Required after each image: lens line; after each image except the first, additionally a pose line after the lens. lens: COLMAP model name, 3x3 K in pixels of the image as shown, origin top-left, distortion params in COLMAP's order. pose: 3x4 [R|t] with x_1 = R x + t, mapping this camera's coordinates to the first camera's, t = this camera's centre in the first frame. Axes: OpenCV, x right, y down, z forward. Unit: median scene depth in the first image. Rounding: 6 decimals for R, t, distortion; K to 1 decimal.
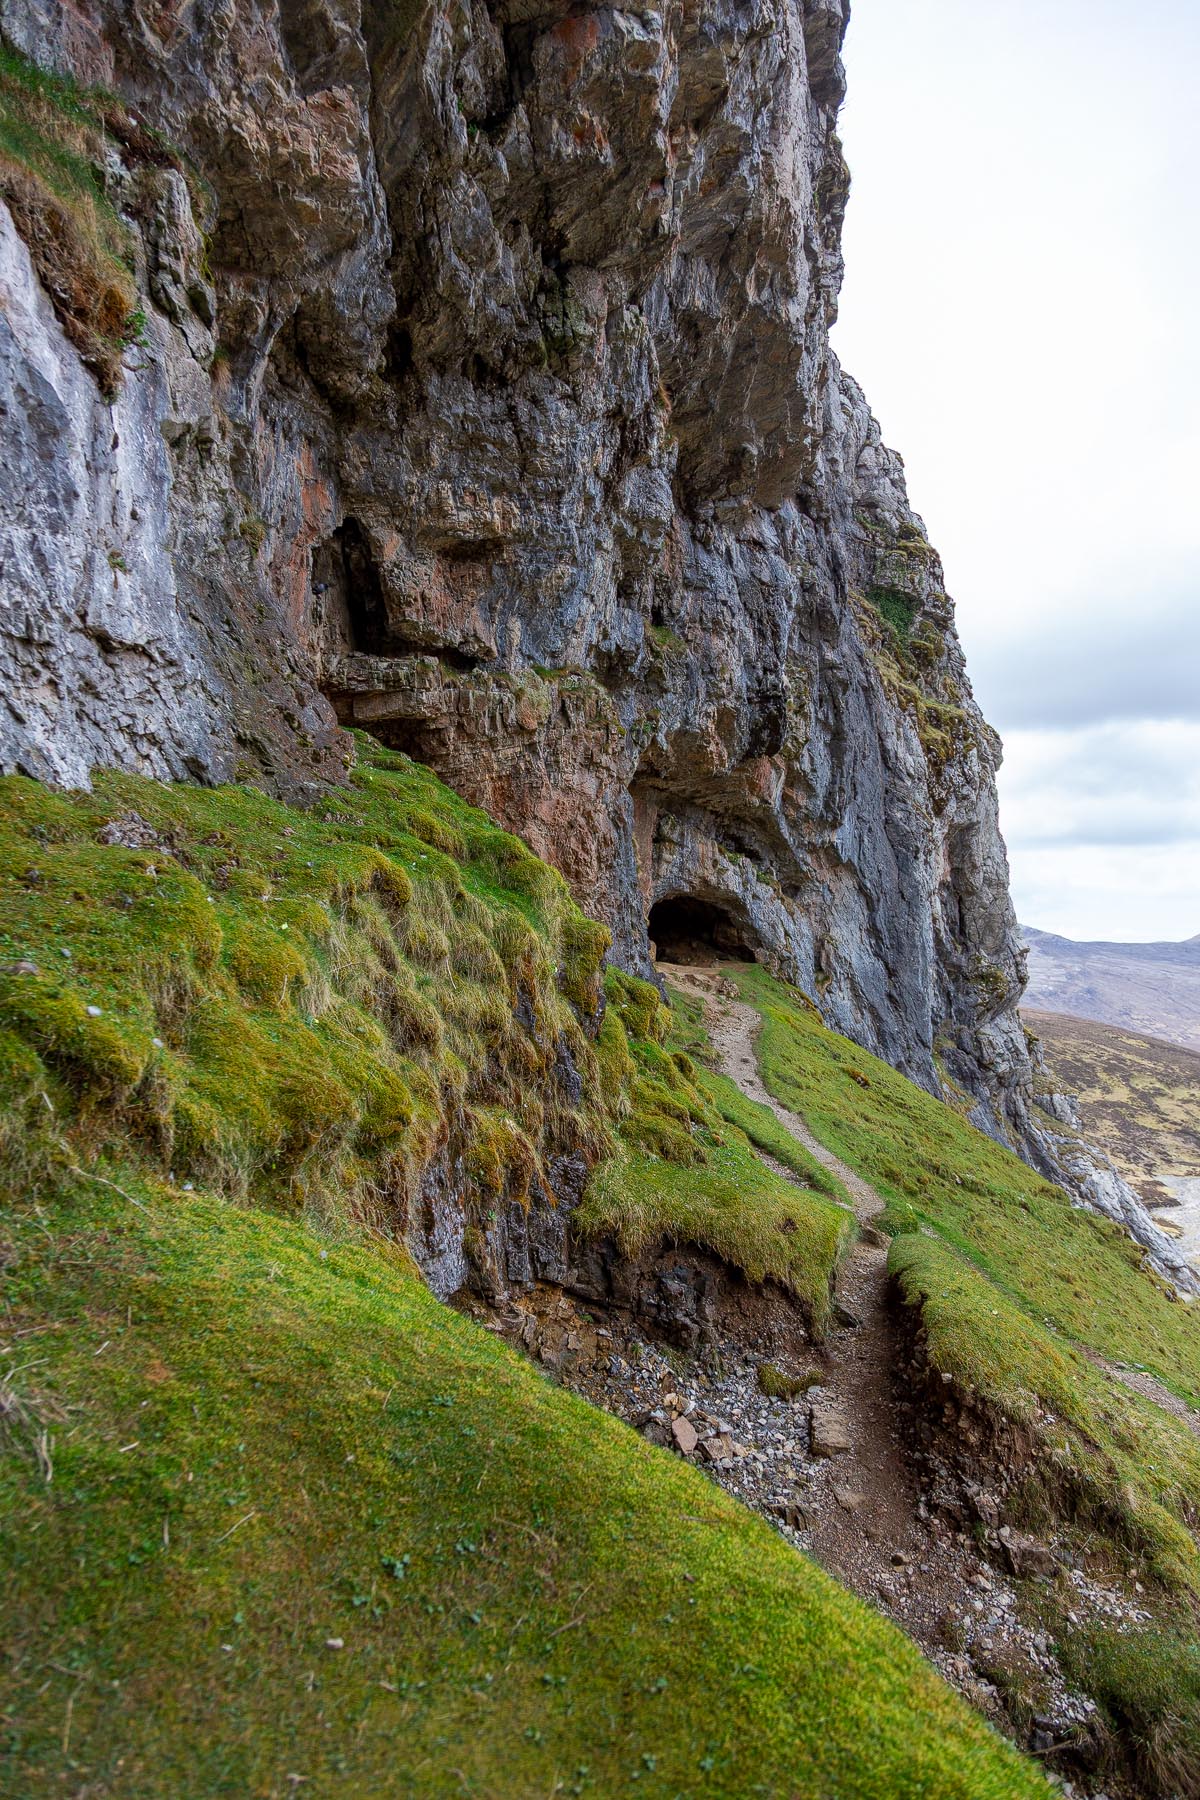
lens RADIAL K [[1189.7, 0, 592.9], [0, 1189.7, 901.2], [0, 0, 1]] dist [0.010022, 0.002108]
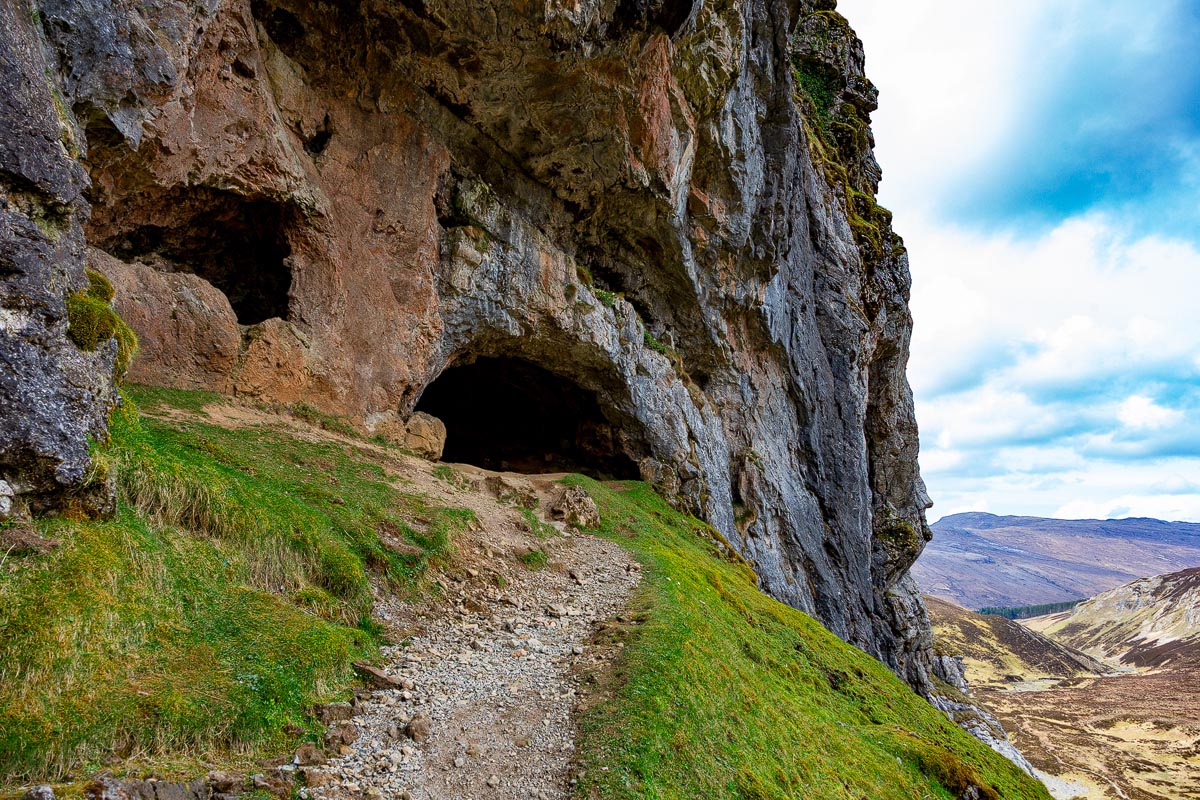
lens RADIAL K [[796.8, 0, 604.5], [0, 796.8, 398.5], [0, 0, 1]] dist [0.014086, 0.000723]
pose [[0.996686, 0.029191, 0.075921, 0.081492], [-0.020096, 0.992821, -0.117910, 0.054797], [-0.078818, 0.115994, 0.990118, 0.561363]]
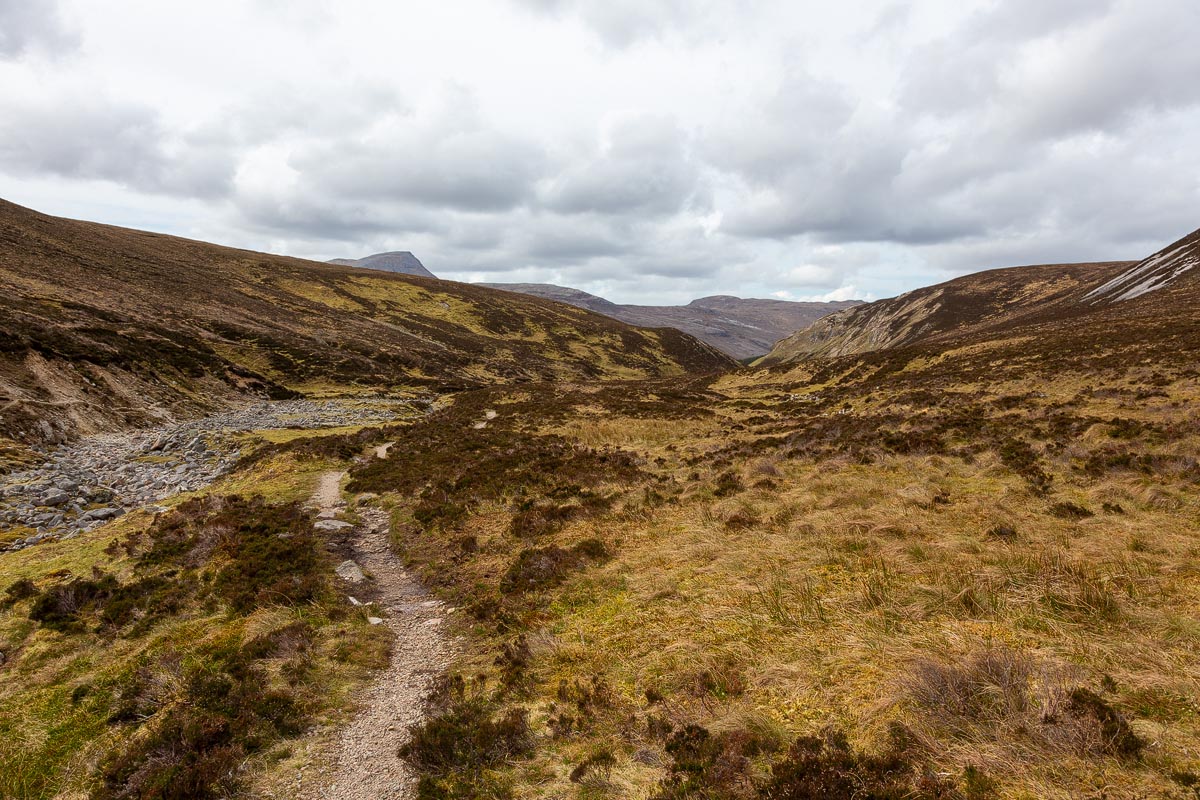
lens RADIAL K [[793.1, 0, 600.0], [0, 793.1, 400.0], [0, 0, 1]] dist [0.010022, 0.002108]
pose [[0.939169, -0.017005, 0.343034, 1.894933], [-0.031918, 0.990130, 0.136470, 0.928111], [-0.341969, -0.139117, 0.929357, 2.490896]]
